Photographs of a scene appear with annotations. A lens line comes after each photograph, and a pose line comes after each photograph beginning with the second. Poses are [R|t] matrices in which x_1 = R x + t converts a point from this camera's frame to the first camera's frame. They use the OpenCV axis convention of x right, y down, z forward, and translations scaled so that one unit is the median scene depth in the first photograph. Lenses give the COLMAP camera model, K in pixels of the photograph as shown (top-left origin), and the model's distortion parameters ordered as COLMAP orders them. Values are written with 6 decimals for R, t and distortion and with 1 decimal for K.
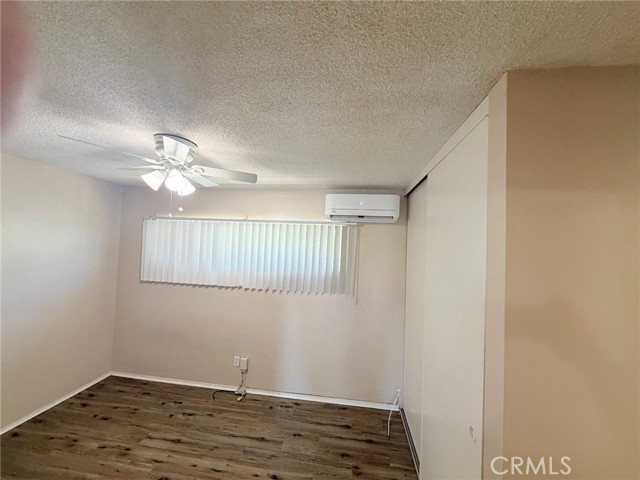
lens RADIAL K [[254.1, 0, 315.6], [0, 254.1, 242.0], [0, 0, 1]] dist [-0.000821, -0.000014]
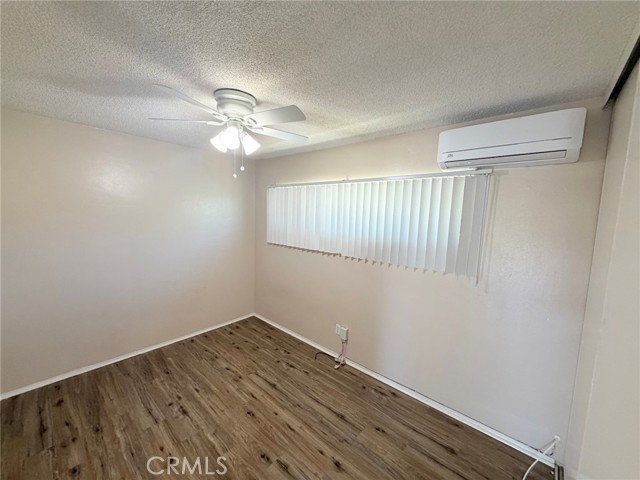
lens RADIAL K [[255.2, 0, 311.3], [0, 255.2, 241.0], [0, 0, 1]] dist [0.000082, -0.000142]
pose [[0.826461, 0.049085, -0.560850, 0.154175], [0.014183, 0.994061, 0.107898, 0.027855], [0.562815, -0.097128, 0.820856, 0.190502]]
